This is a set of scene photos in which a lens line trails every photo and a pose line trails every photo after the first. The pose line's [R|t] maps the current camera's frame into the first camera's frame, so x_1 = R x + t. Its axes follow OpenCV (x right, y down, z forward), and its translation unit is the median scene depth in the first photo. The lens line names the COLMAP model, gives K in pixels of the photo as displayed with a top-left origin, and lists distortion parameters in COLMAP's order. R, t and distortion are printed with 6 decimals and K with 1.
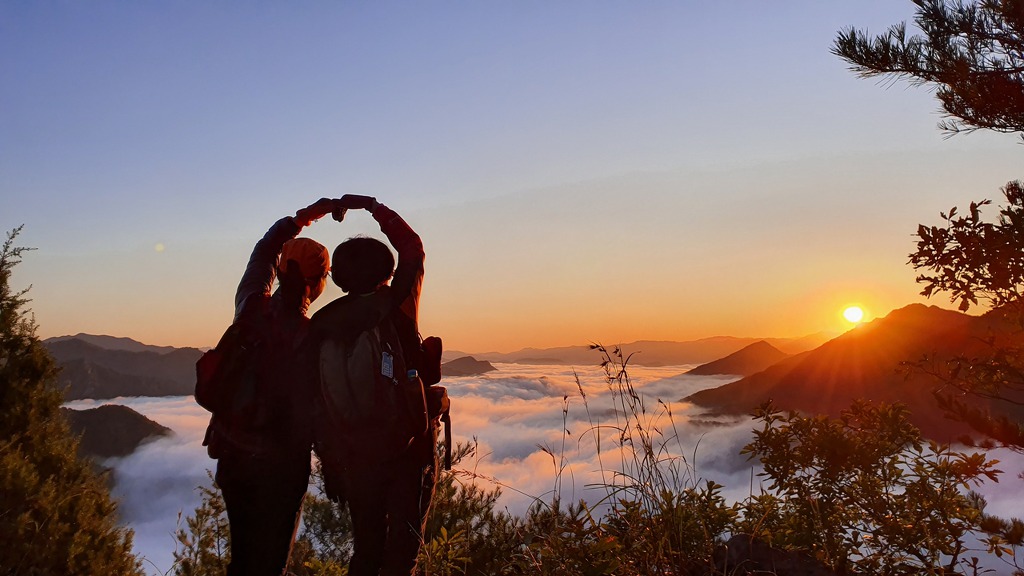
lens RADIAL K [[796.2, 0, 513.5], [0, 796.2, 276.4], [0, 0, 1]] dist [0.048590, -0.064437]
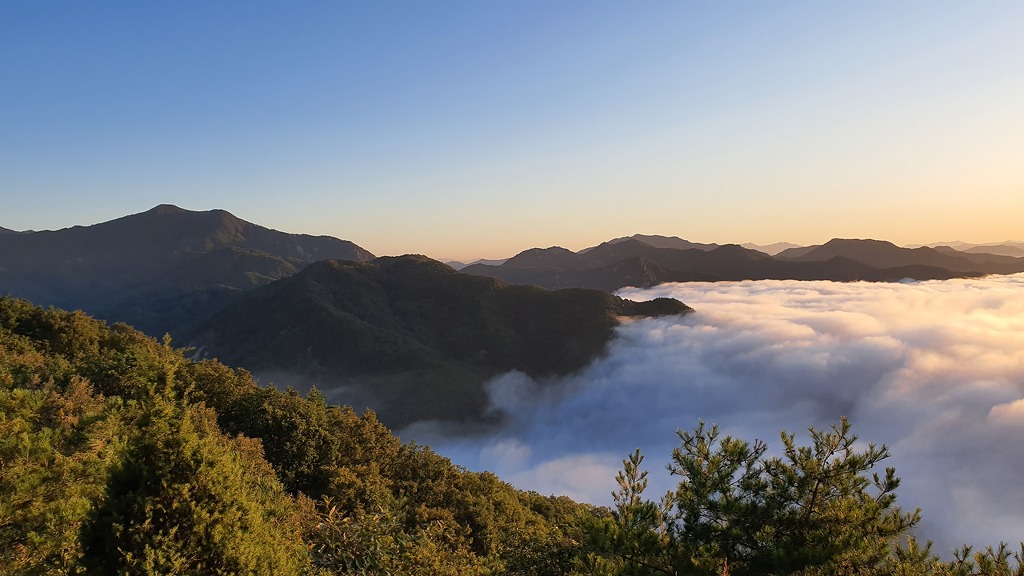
lens RADIAL K [[796.2, 0, 498.9], [0, 796.2, 295.4], [0, 0, 1]] dist [0.048590, -0.064437]
pose [[0.783808, 0.013318, -0.620861, 0.167241], [0.083634, 0.988398, 0.126786, -0.090191], [0.615346, -0.151301, 0.773600, 0.193216]]
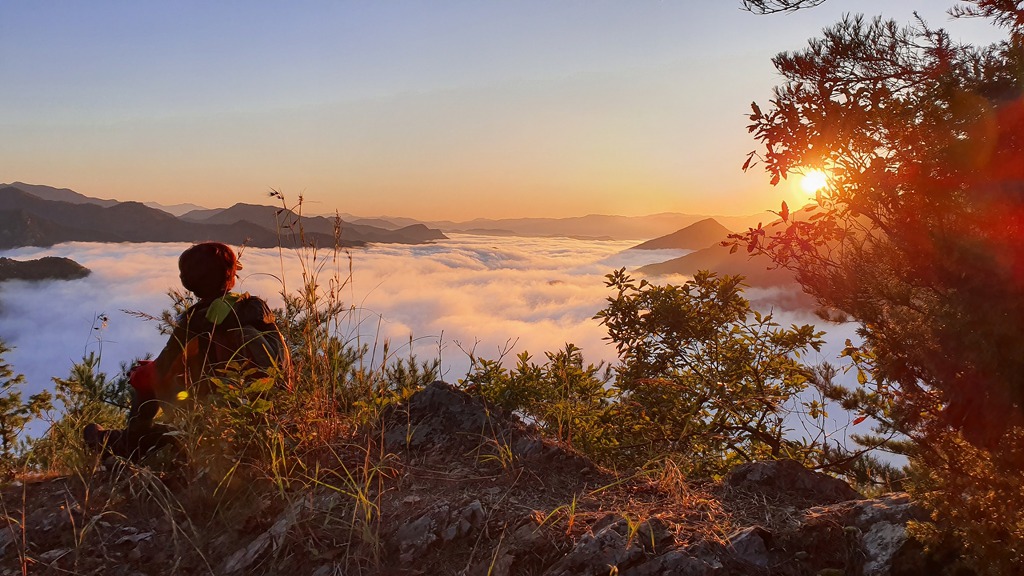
lens RADIAL K [[796.2, 0, 506.9], [0, 796.2, 292.6], [0, 0, 1]] dist [0.048590, -0.064437]
pose [[0.998078, 0.033794, 0.051942, 0.125227], [-0.042715, 0.982444, 0.181600, 0.004056], [-0.044893, -0.183469, 0.982000, -0.008287]]
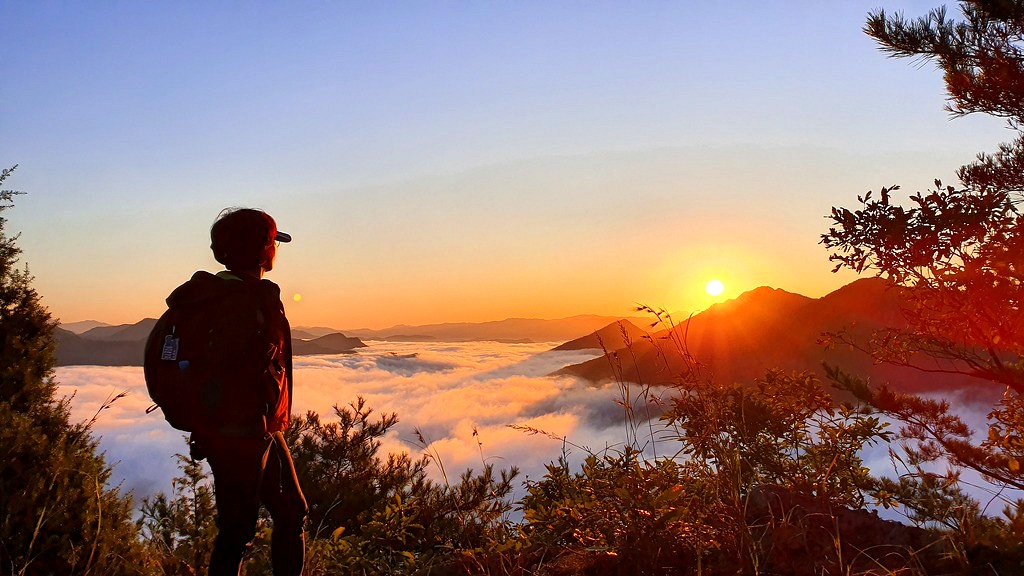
lens RADIAL K [[796.2, 0, 513.3], [0, 796.2, 295.8], [0, 0, 1]] dist [0.048590, -0.064437]
pose [[0.986756, 0.015496, 0.161467, -0.086403], [-0.024027, 0.998409, 0.051012, 0.009677], [-0.160420, -0.054216, 0.985559, 0.005357]]
